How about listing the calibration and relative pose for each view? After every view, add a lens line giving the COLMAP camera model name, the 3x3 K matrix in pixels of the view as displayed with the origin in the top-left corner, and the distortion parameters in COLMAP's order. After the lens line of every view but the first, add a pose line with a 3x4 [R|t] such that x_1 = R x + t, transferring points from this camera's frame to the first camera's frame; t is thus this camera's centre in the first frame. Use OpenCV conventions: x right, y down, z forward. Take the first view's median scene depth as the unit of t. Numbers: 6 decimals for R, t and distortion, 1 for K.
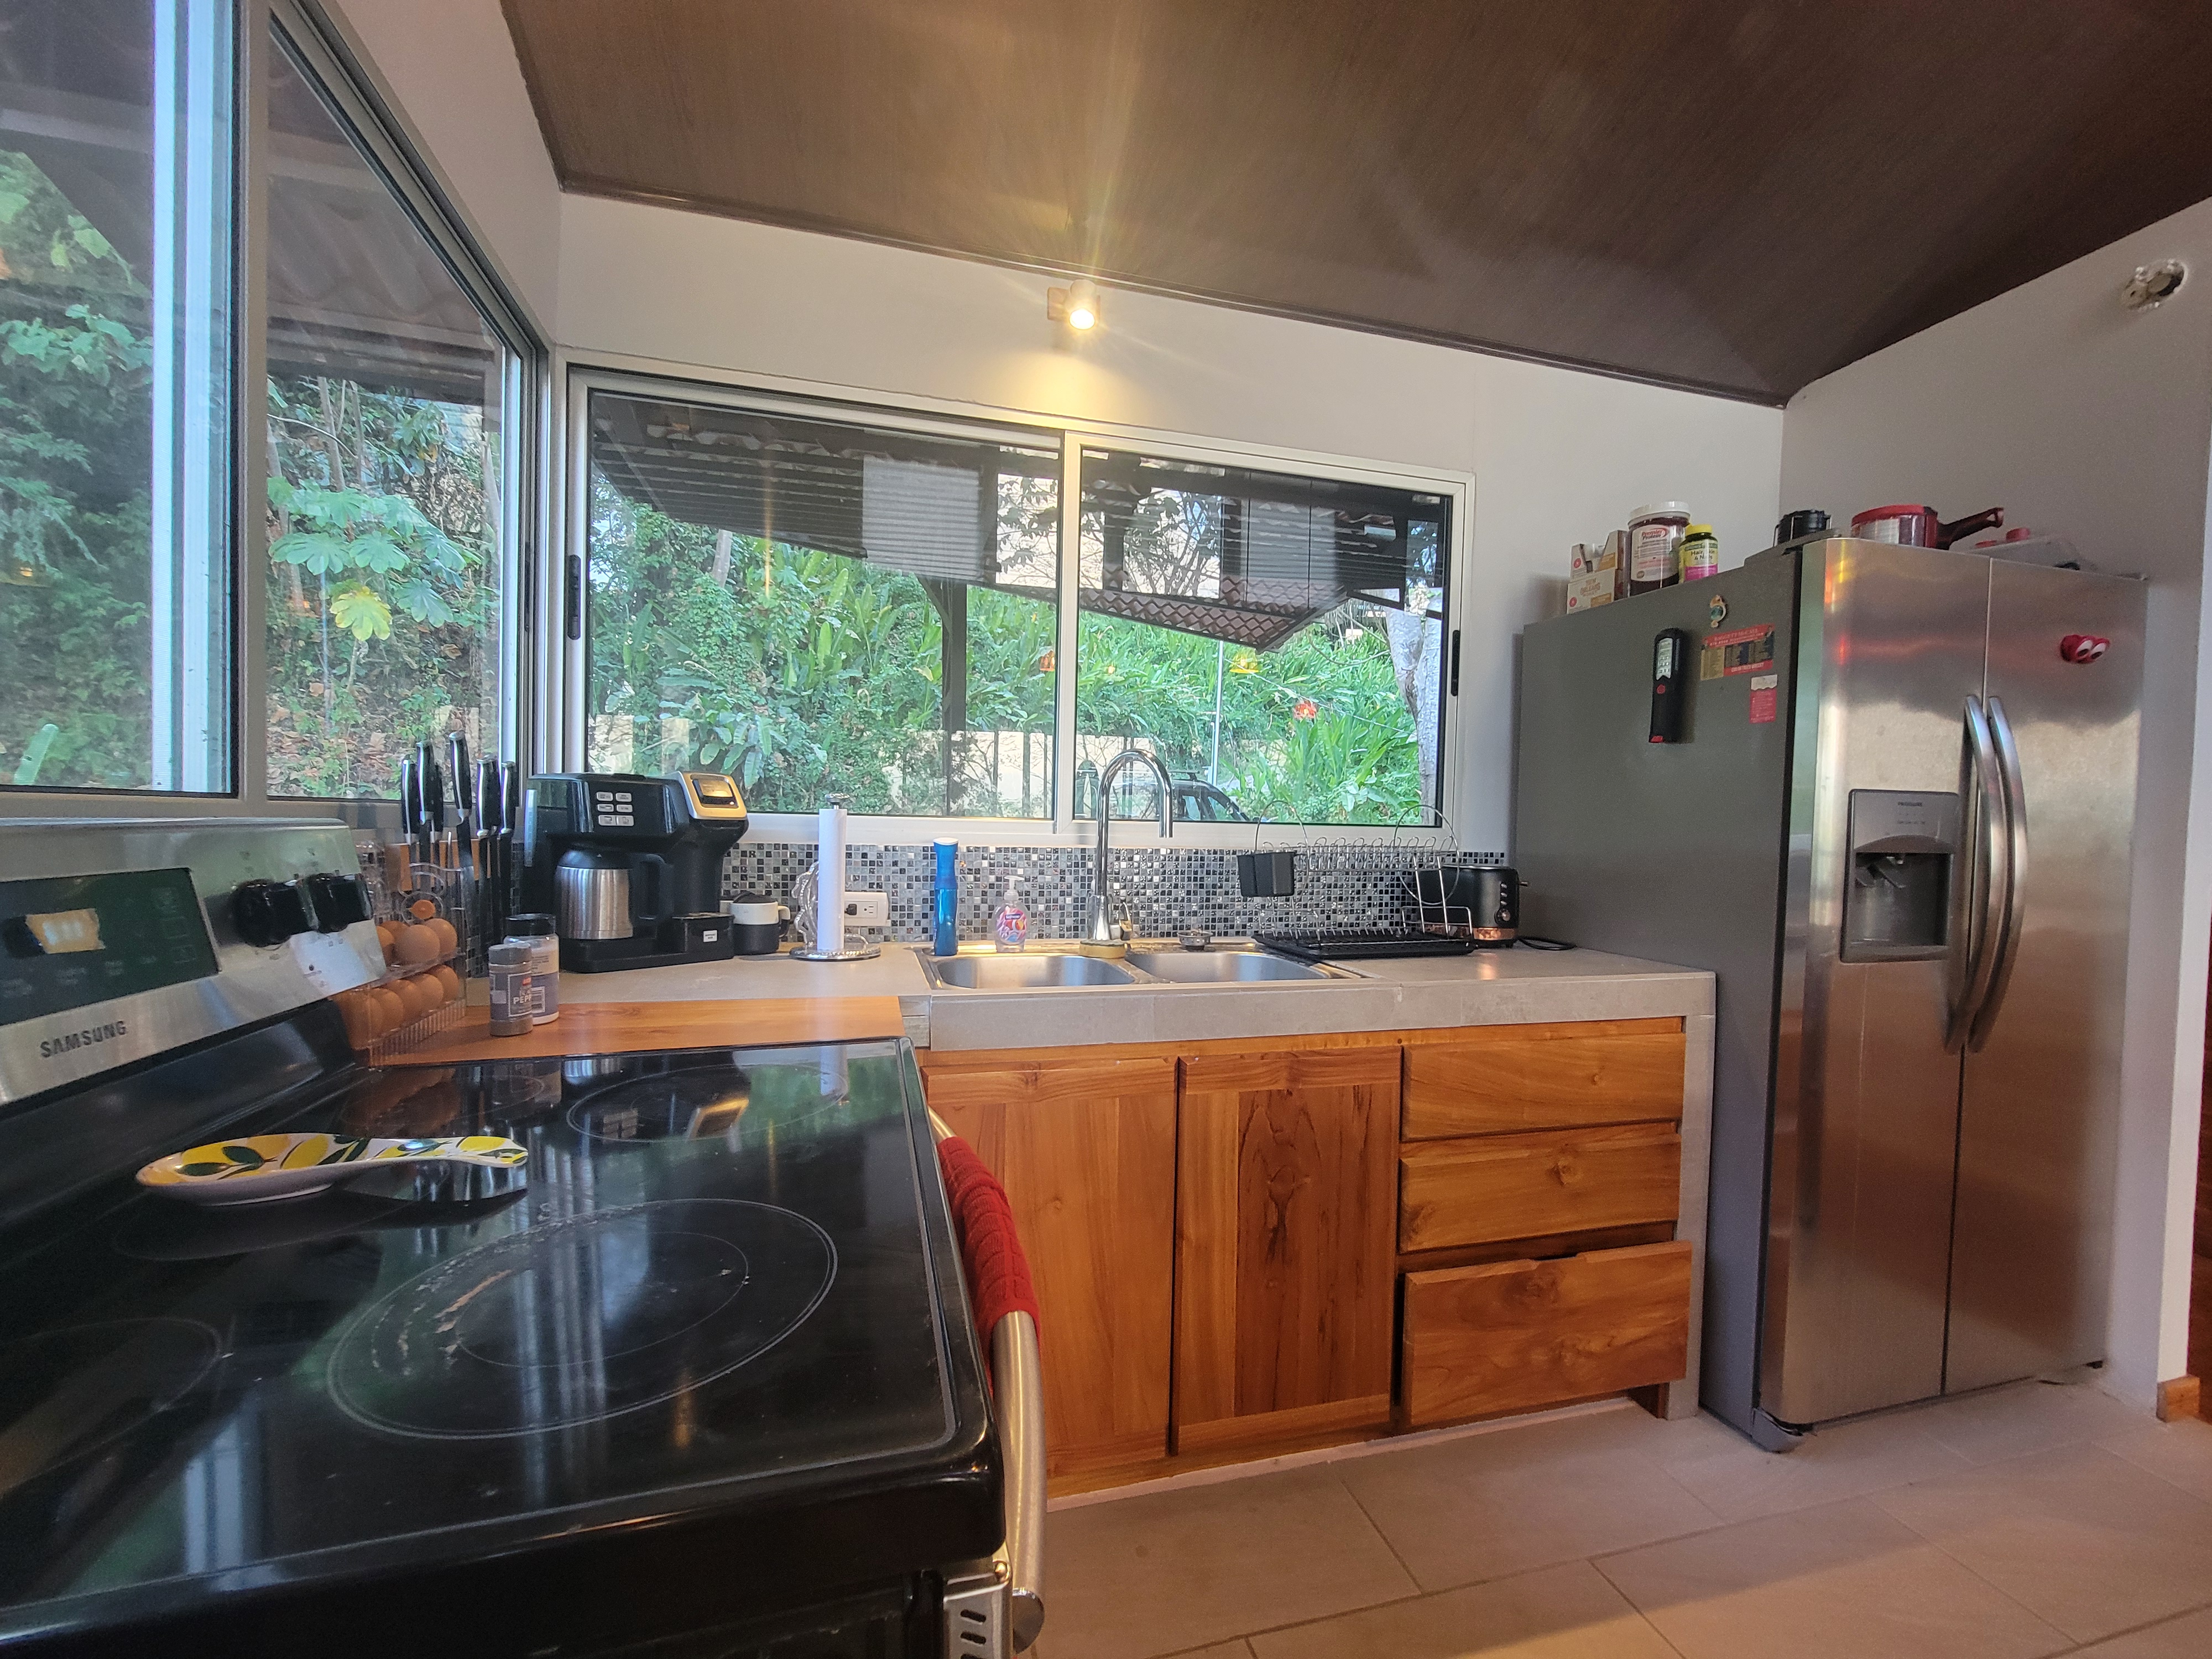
lens RADIAL K [[904.9, 0, 1106.5], [0, 904.9, 842.8], [0, 0, 1]] dist [-0.011599, 0.004012]
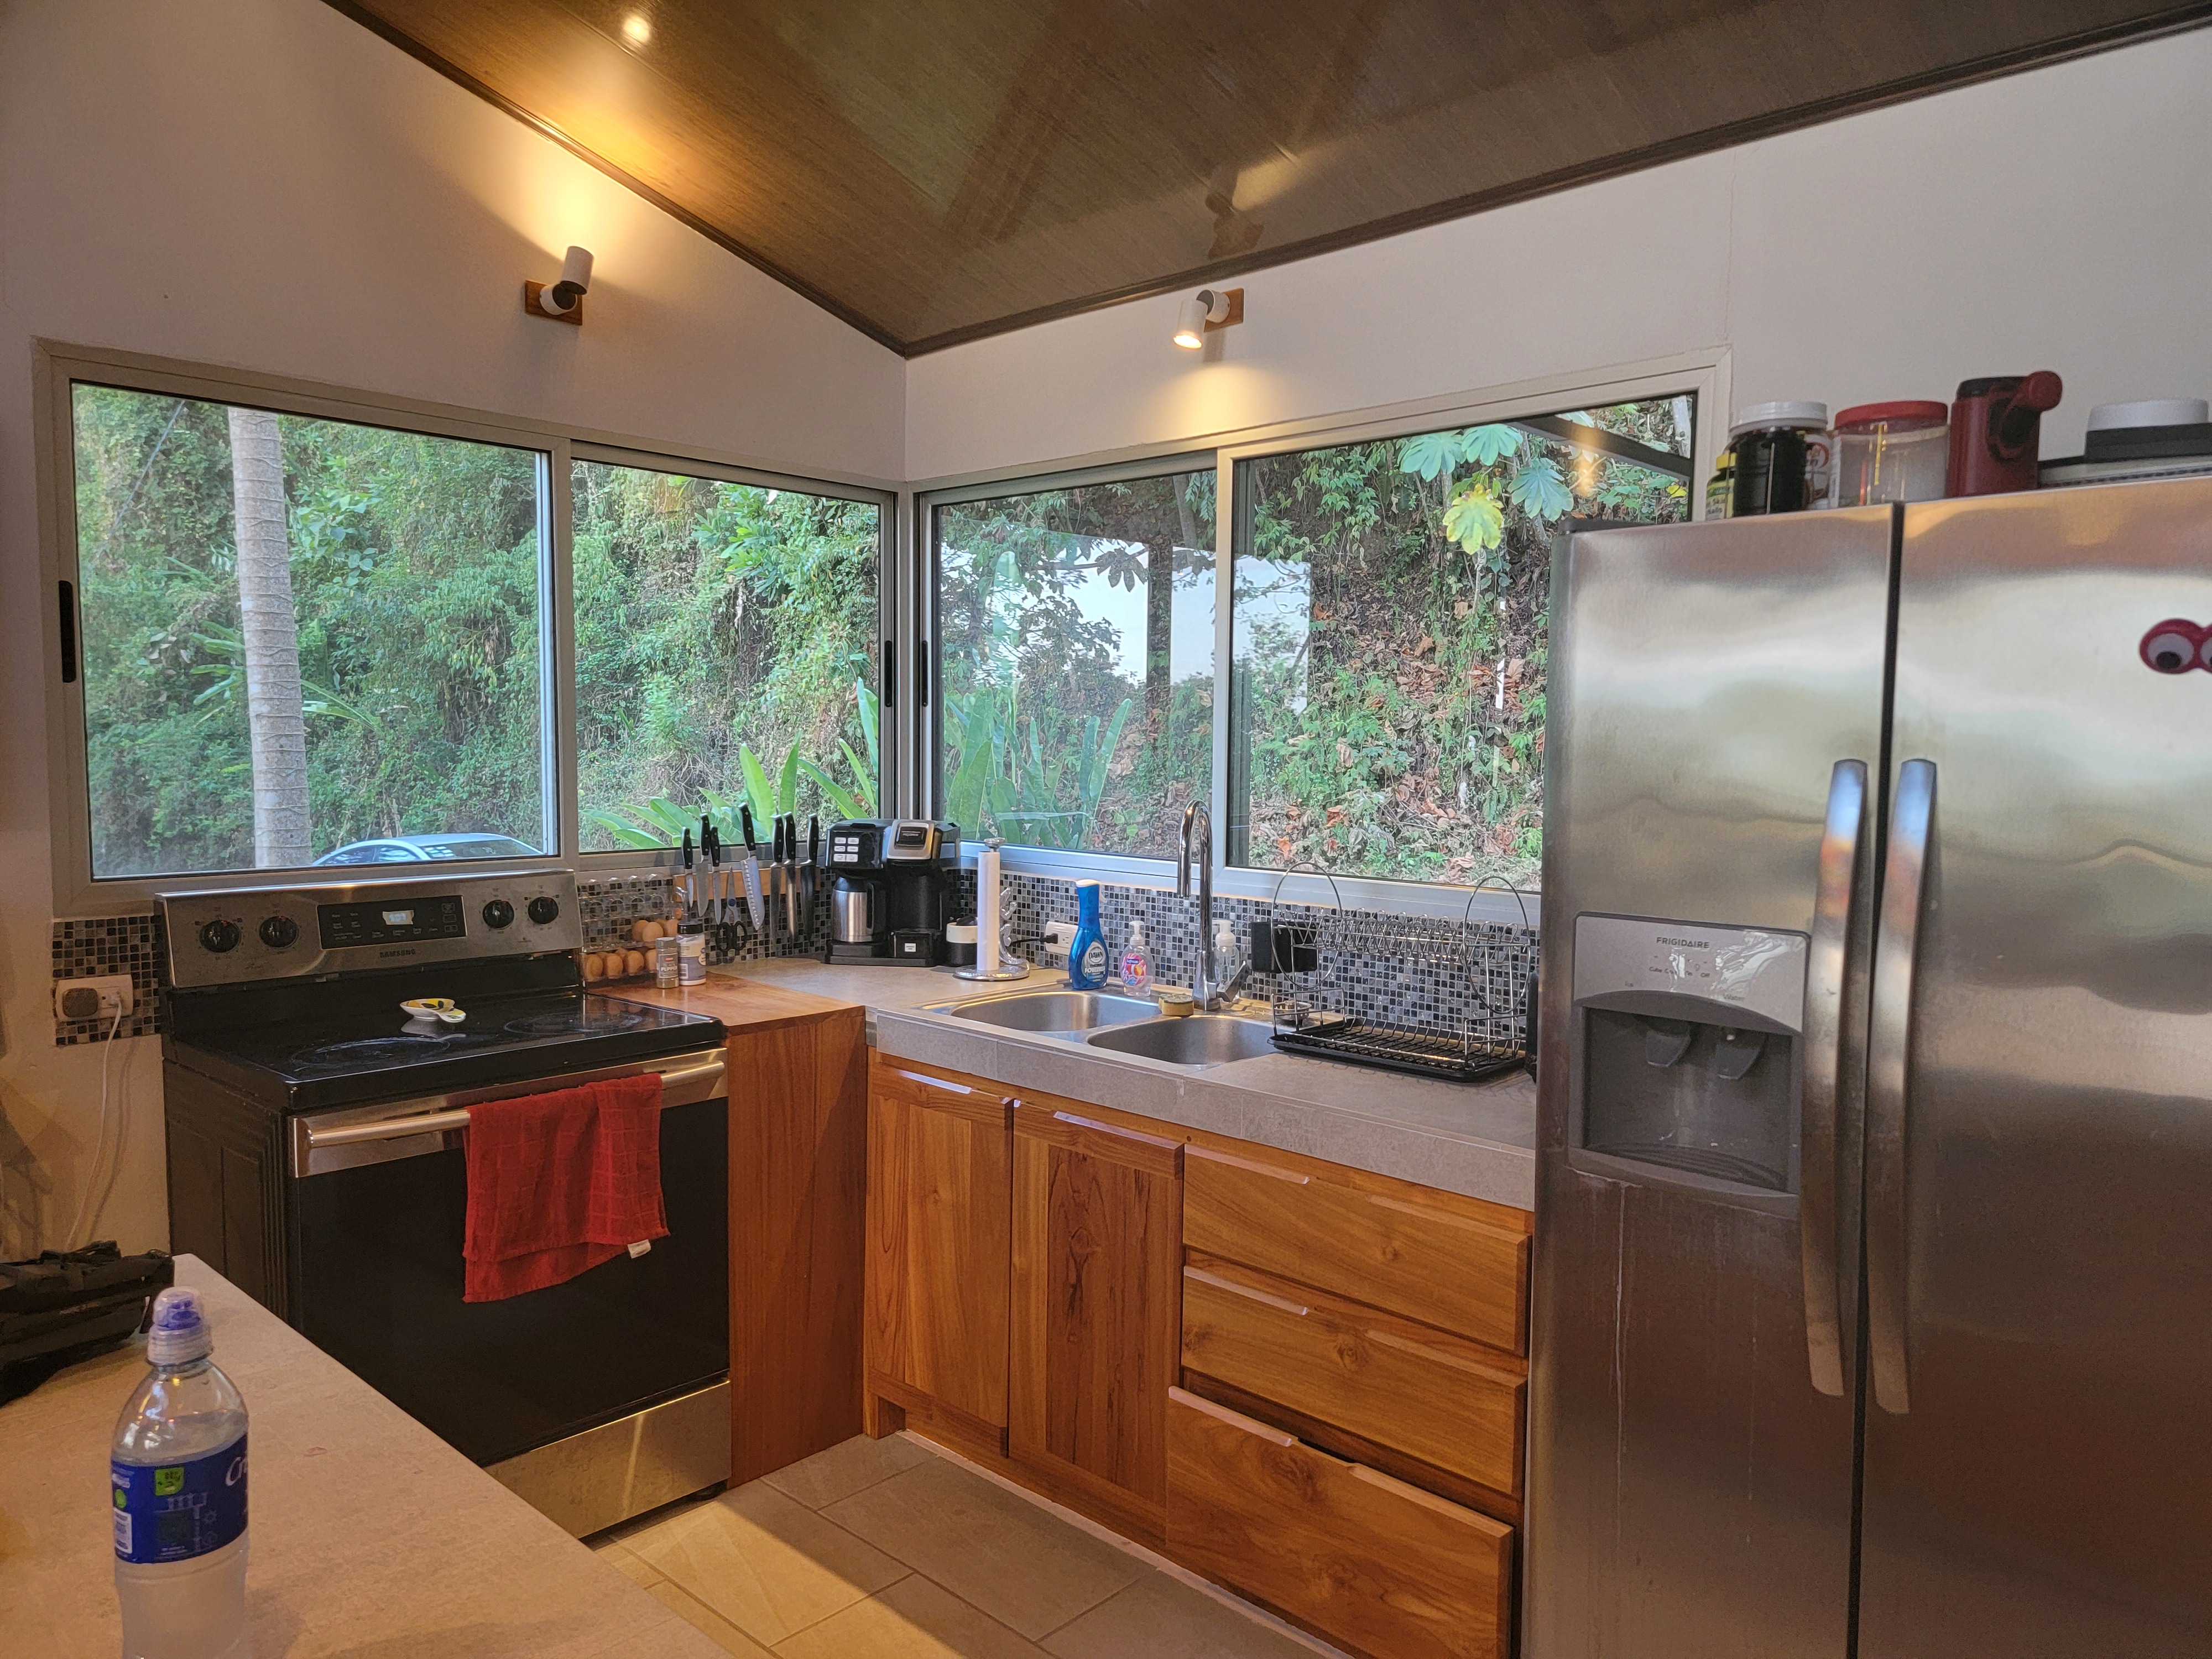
lens RADIAL K [[1518.7, 0, 1117.1], [0, 1518.7, 840.3], [0, 0, 1]] dist [0.086124, -0.077512]
pose [[0.517555, 0.044442, -0.854495, 1.670290], [-0.016985, 0.998987, 0.041669, -0.155418], [0.855481, -0.007052, 0.517786, 0.135570]]
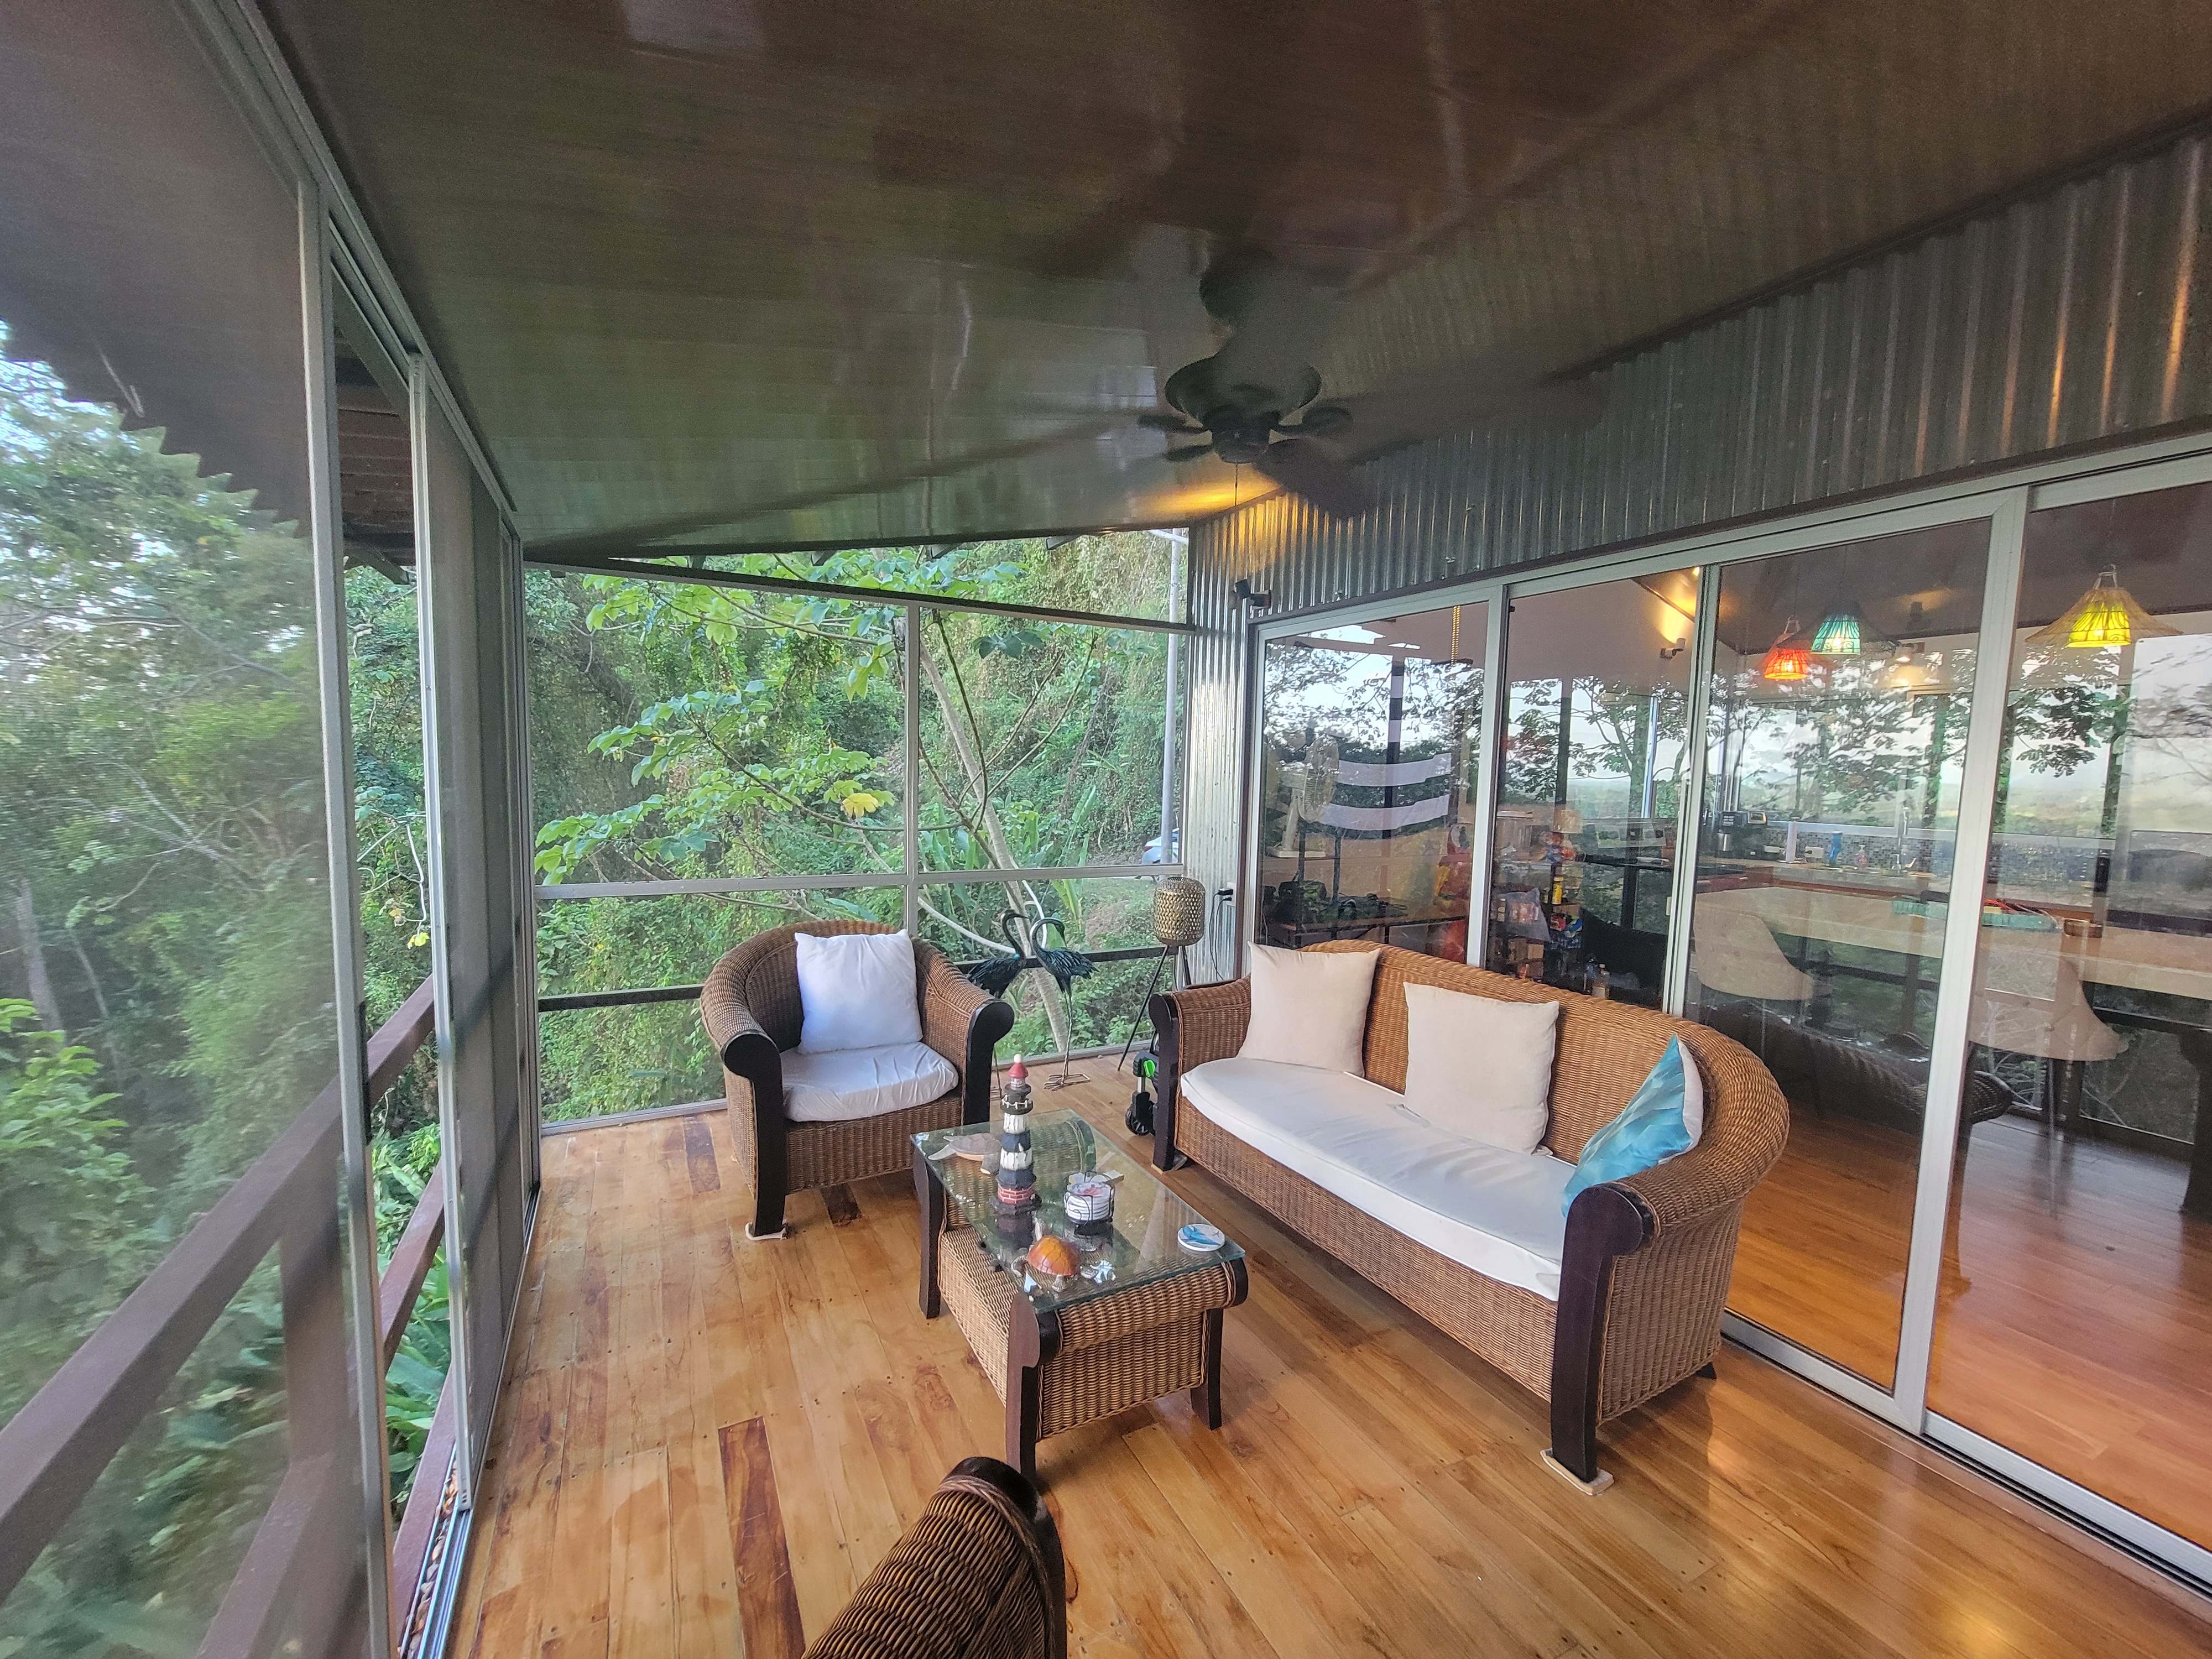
lens RADIAL K [[904.9, 0, 1106.5], [0, 904.9, 842.8], [0, 0, 1]] dist [-0.011599, 0.004012]
pose [[0.215643, 0.068241, -0.974085, 2.937991], [-0.044225, 0.997214, 0.060071, -0.058410], [0.975470, 0.030125, 0.218061, -2.755517]]
